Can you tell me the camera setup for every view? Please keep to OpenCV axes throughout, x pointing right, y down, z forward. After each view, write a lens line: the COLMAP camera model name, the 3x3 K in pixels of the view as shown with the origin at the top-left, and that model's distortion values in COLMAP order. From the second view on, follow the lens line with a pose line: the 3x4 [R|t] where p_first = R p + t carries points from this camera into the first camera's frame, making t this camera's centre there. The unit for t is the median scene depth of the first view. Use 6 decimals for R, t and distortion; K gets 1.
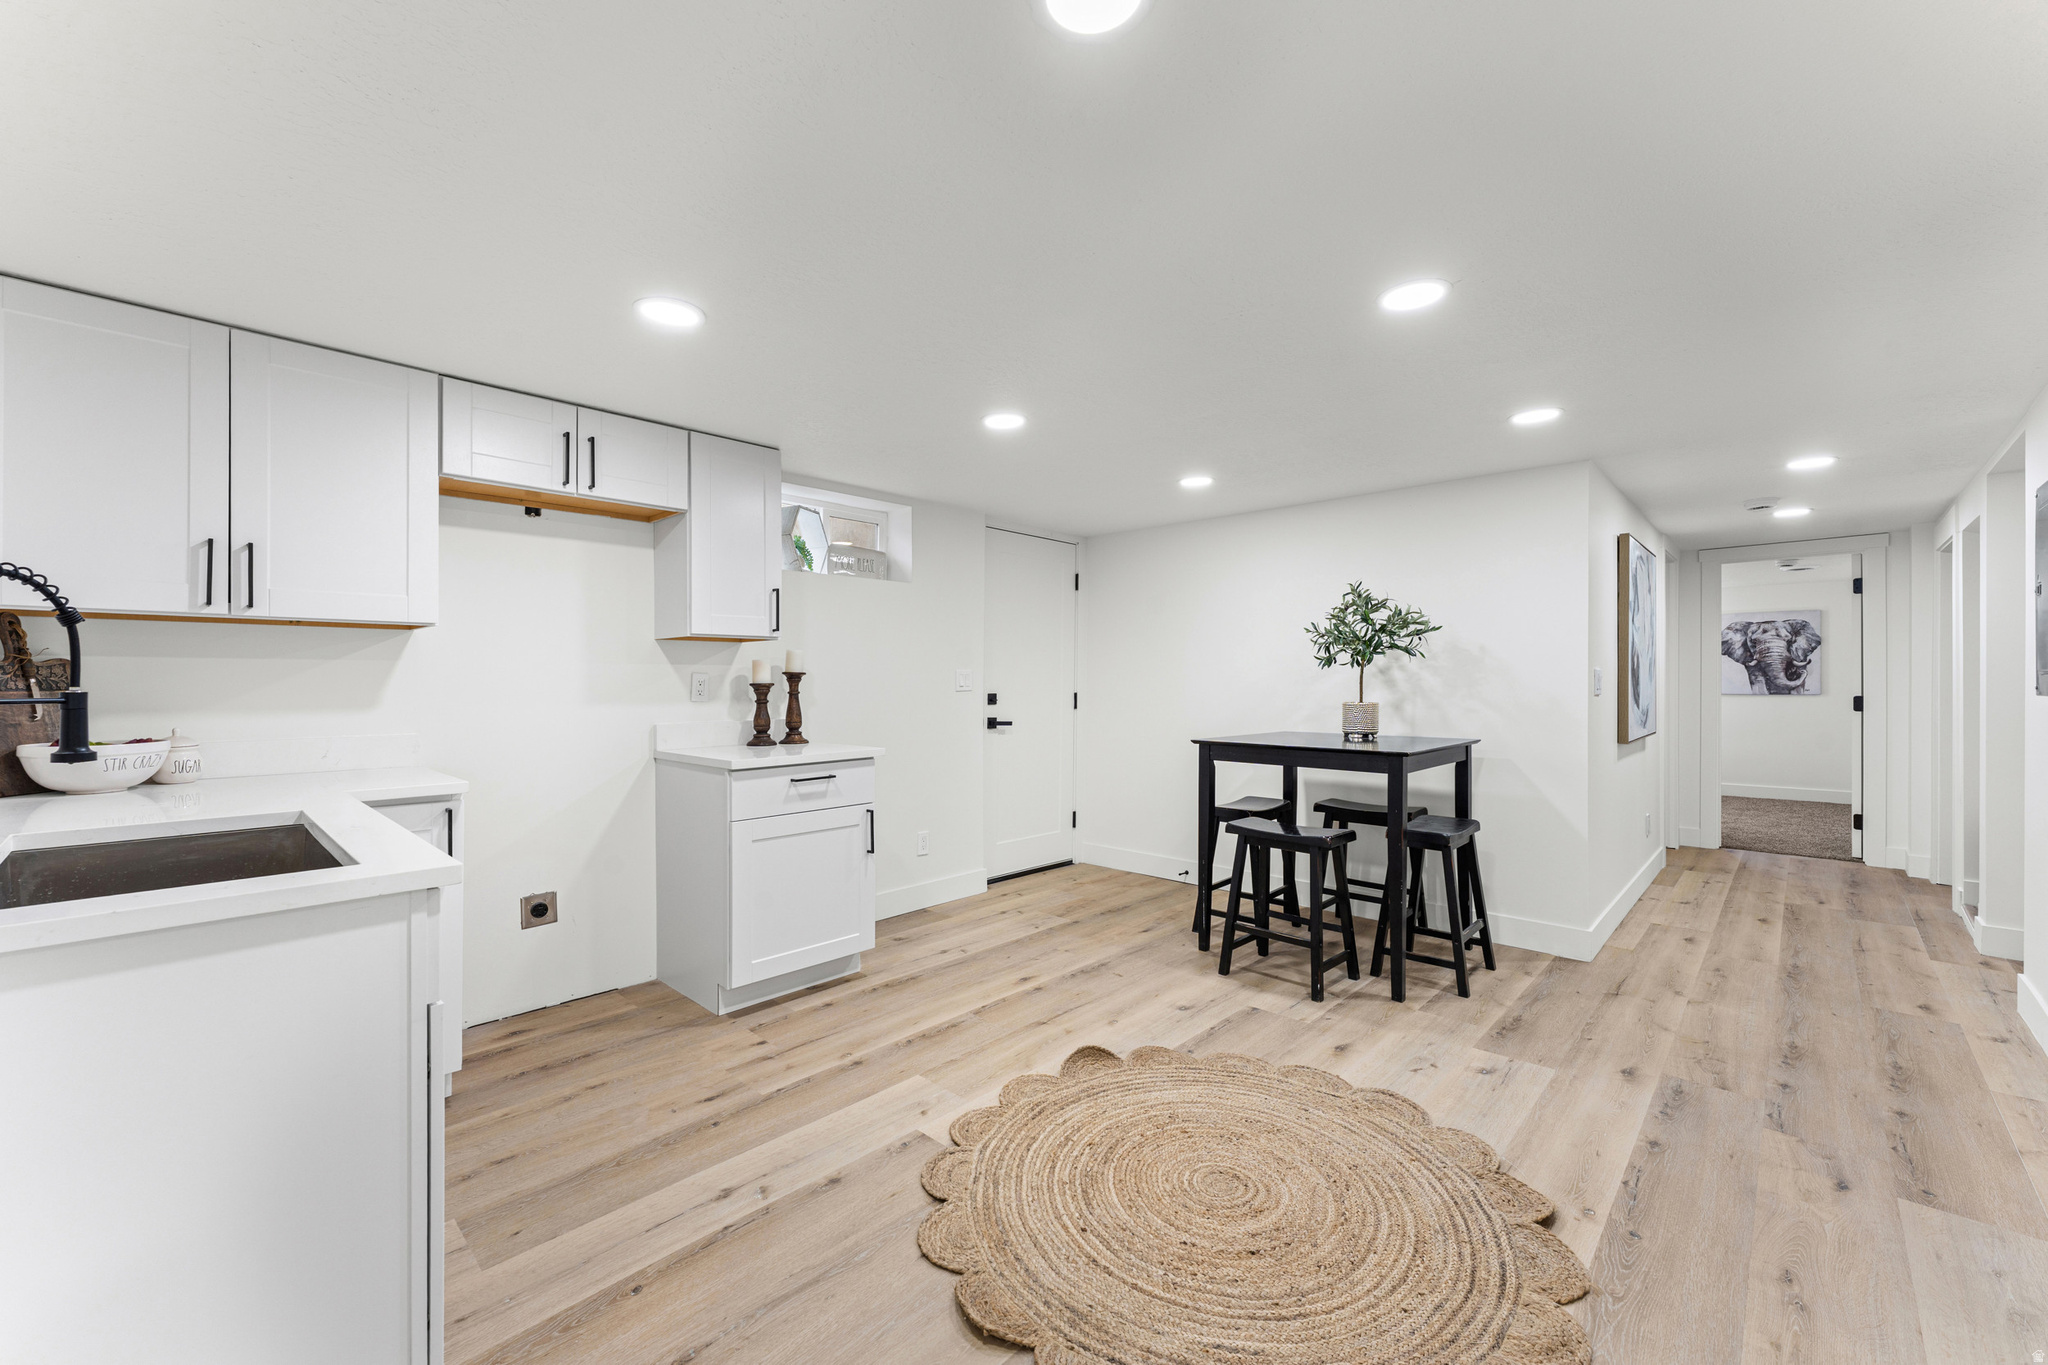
lens RADIAL K [[782.1, 0, 1020.2], [0, 782.1, 732.6], [0, 0, 1]] dist [0.000903, 0.000080]
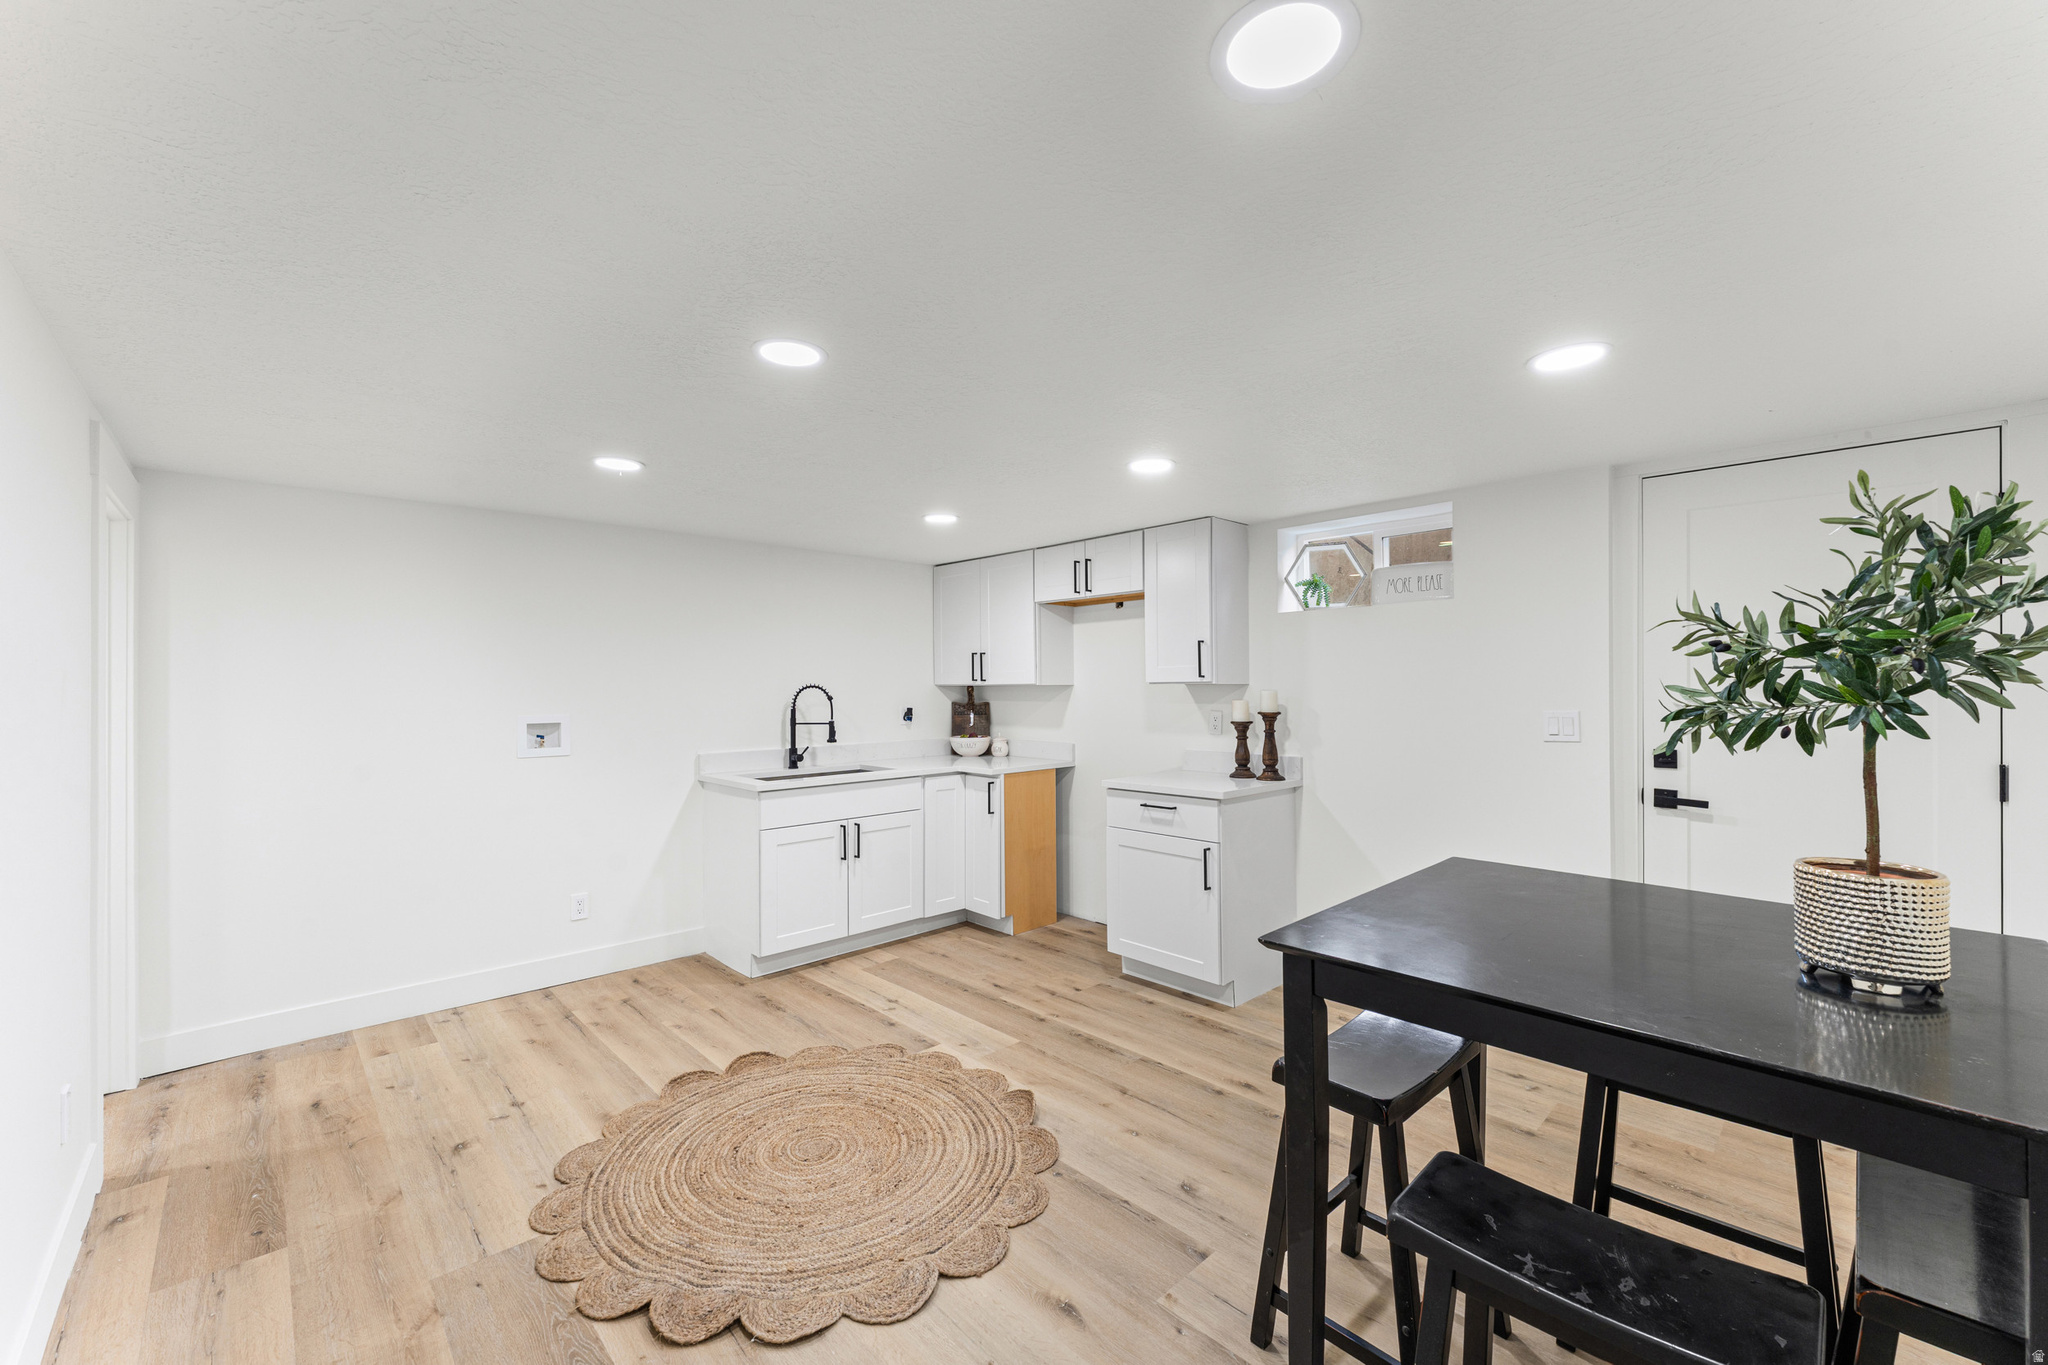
lens RADIAL K [[817.7, 0, 1049.7], [0, 817.7, 742.2], [0, 0, 1]] dist [0.000043, -0.000098]
pose [[-0.008082, 0.072354, -0.997346, 1.012074], [-0.060970, 0.995488, 0.072713, -0.123806], [0.998107, 0.061396, -0.003634, 0.900962]]
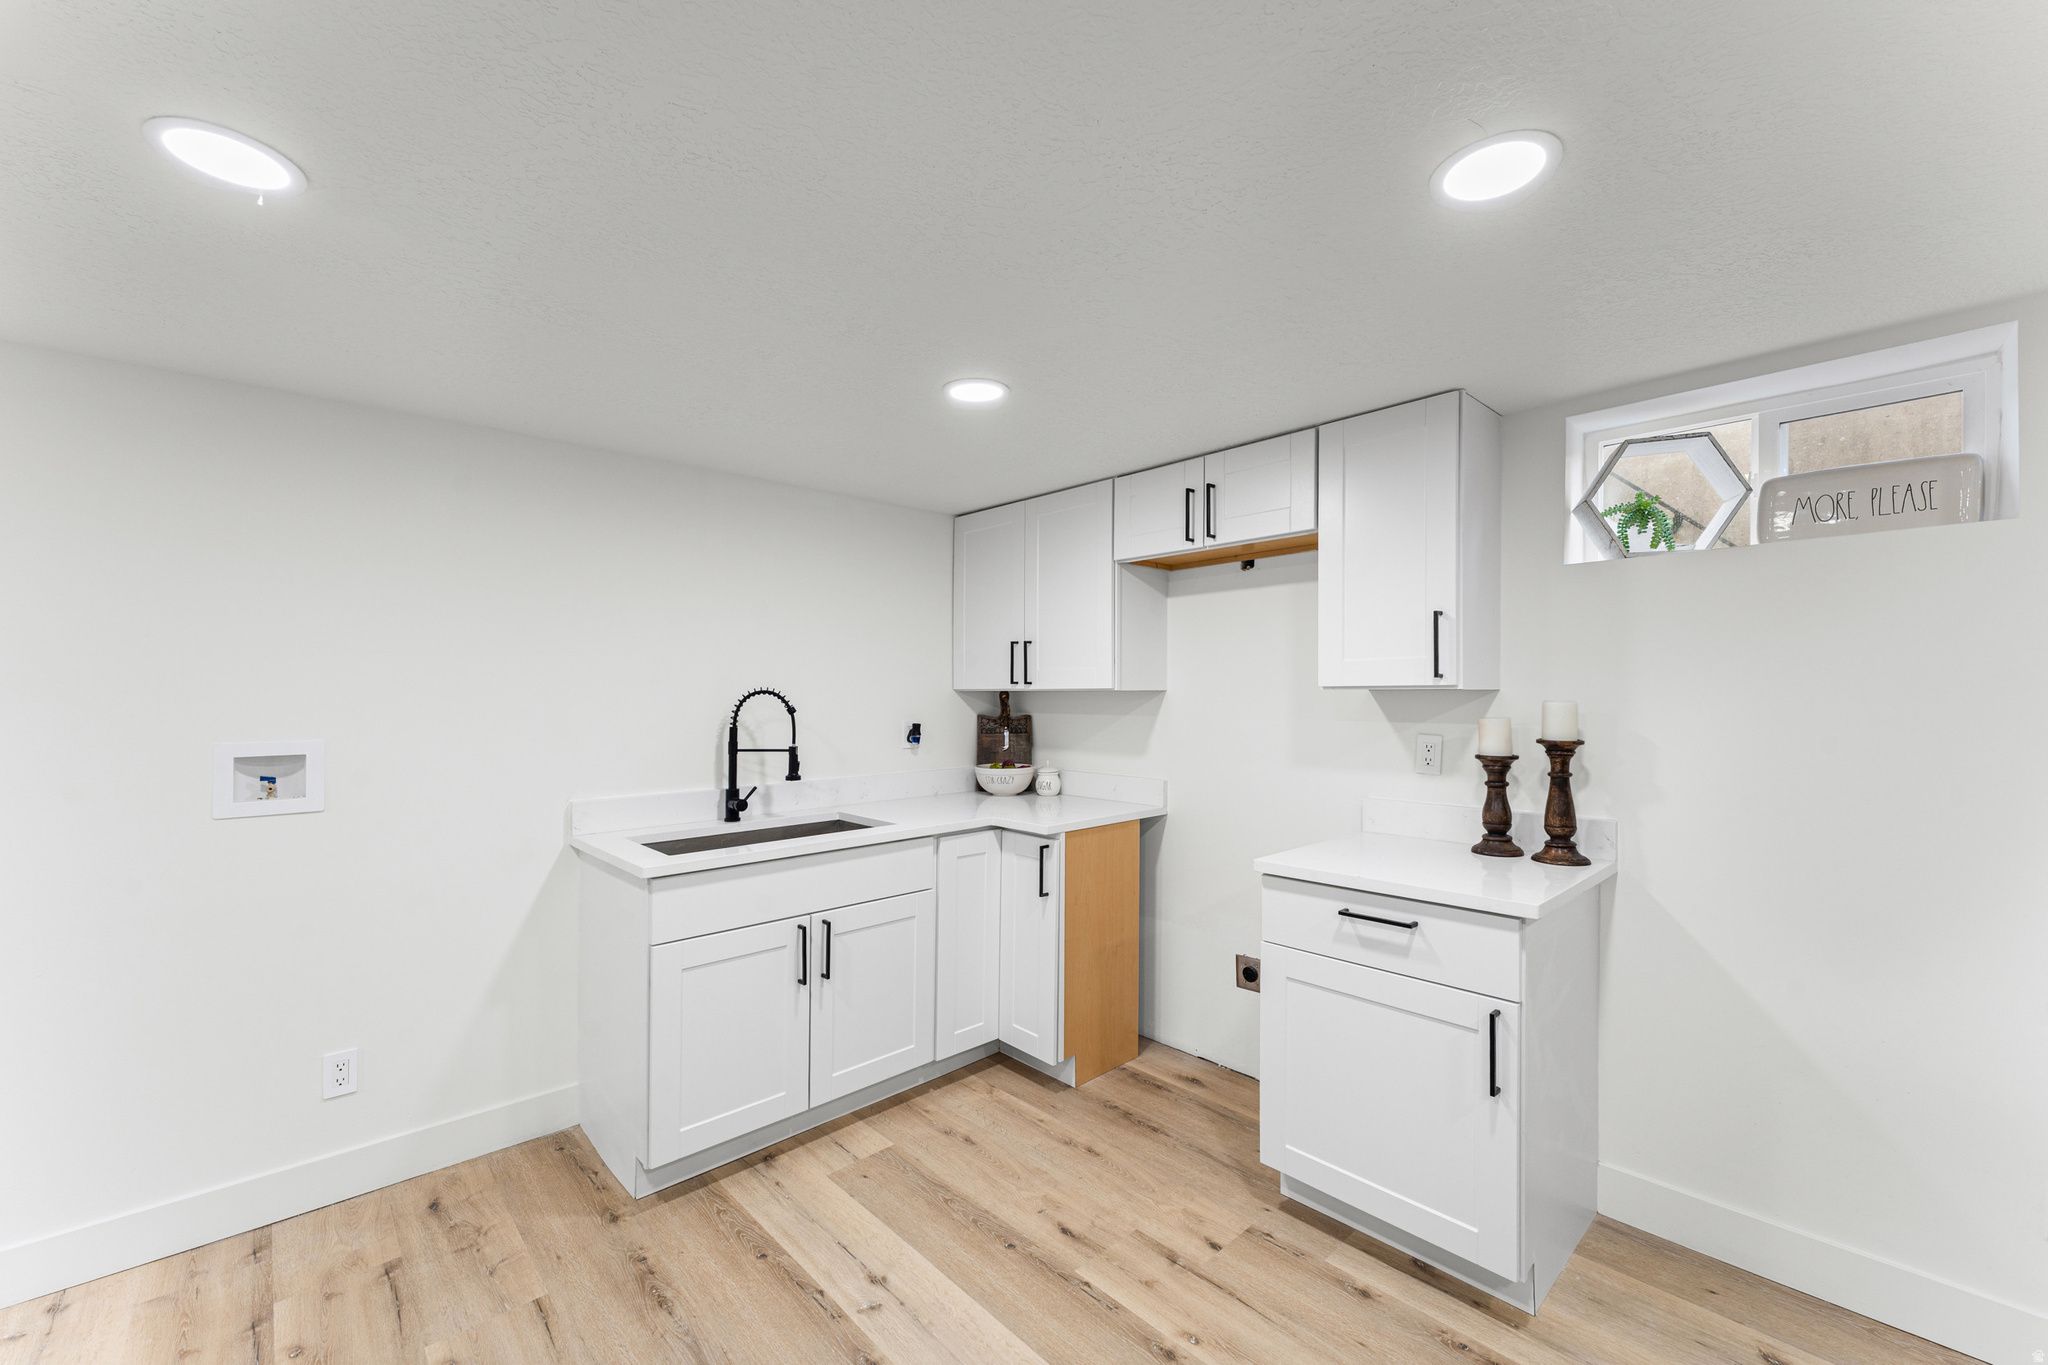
lens RADIAL K [[830.0, 0, 1026.0], [0, 830.0, 697.8], [0, 0, 1]] dist [-0.000168, -0.000085]
pose [[-0.046488, 0.012298, -0.998843, 0.439746], [-0.063082, 0.997892, 0.015223, -0.116723], [0.996925, 0.063717, -0.045614, 0.798814]]
